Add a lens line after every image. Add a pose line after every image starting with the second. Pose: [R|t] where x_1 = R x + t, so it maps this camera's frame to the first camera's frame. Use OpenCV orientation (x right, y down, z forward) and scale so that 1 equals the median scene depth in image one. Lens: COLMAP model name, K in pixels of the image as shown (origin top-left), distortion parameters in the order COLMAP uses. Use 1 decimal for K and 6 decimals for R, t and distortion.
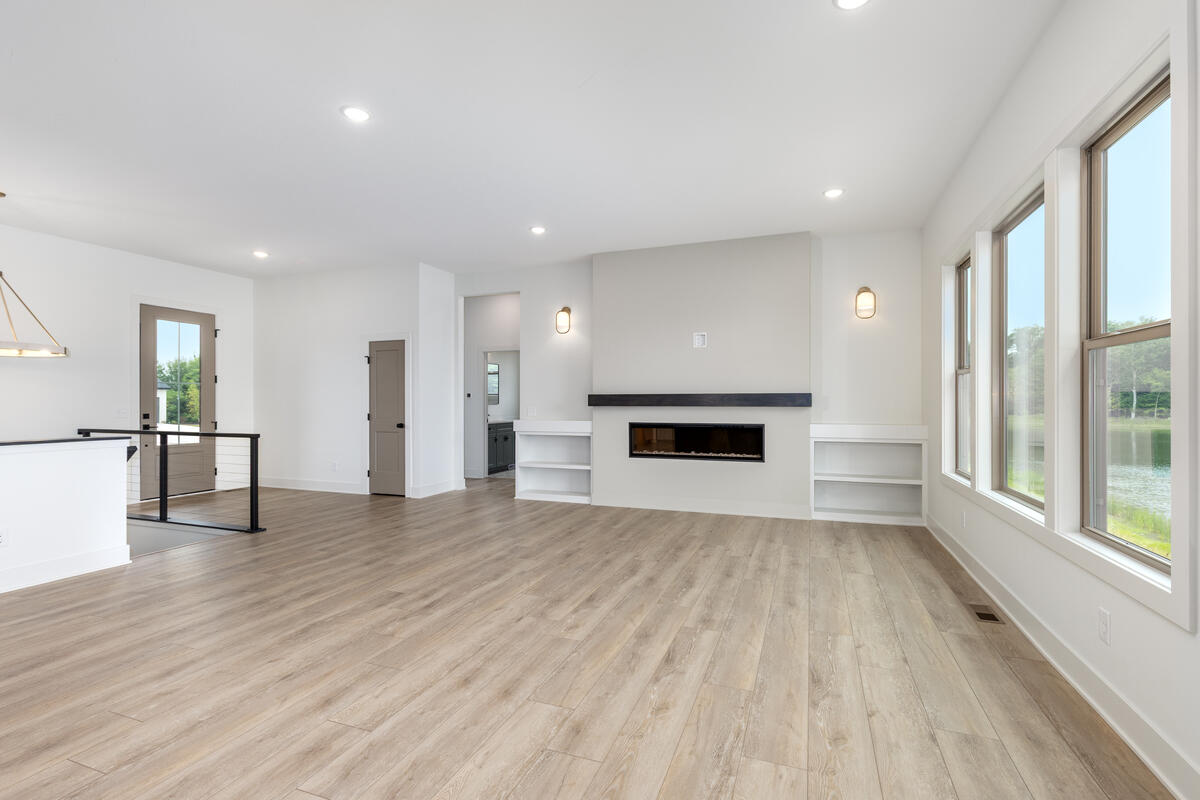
lens RADIAL K [[541.7, 0, 600.0], [0, 541.7, 400.0], [0, 0, 1]] dist [0.002479, -0.000116]
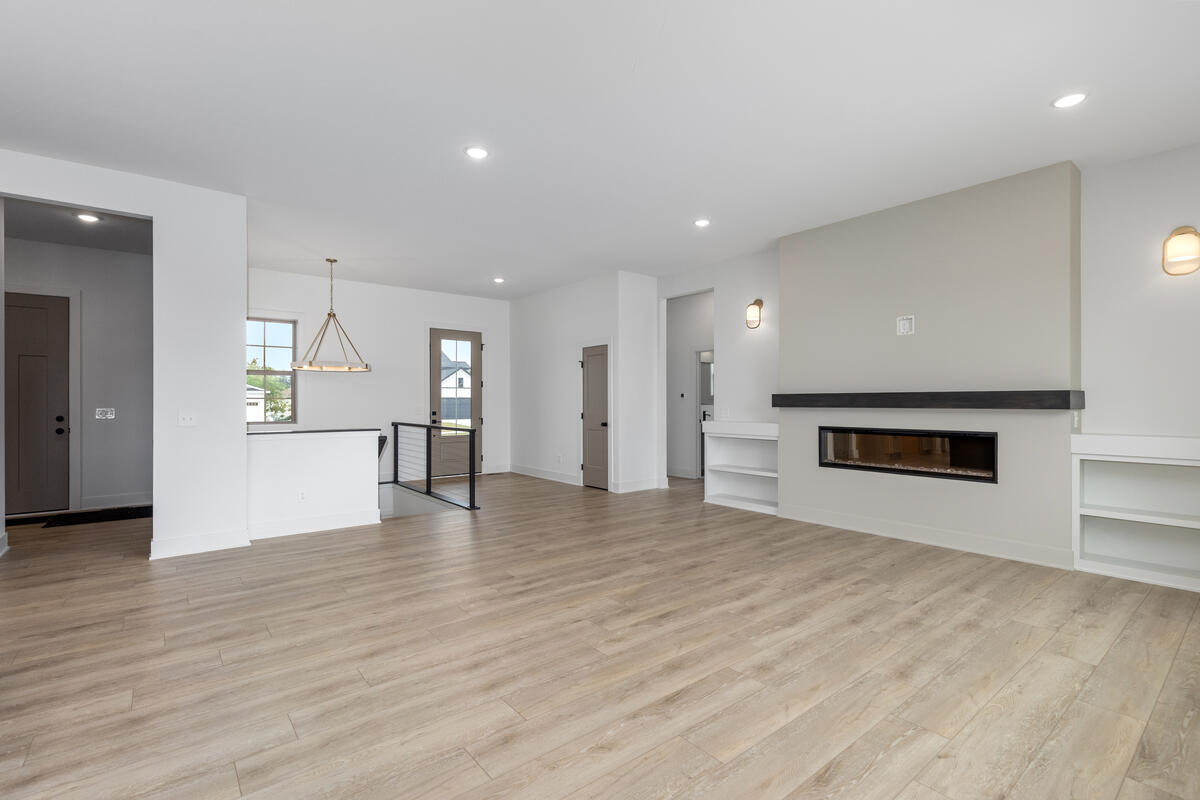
lens RADIAL K [[541.7, 0, 600.0], [0, 541.7, 400.0], [0, 0, 1]] dist [0.002479, -0.000116]
pose [[0.865524, -0.002618, -0.500860, 0.287566], [0.003565, 0.999993, 0.000935, -0.003736], [0.500854, -0.002595, 0.865528, 0.113874]]
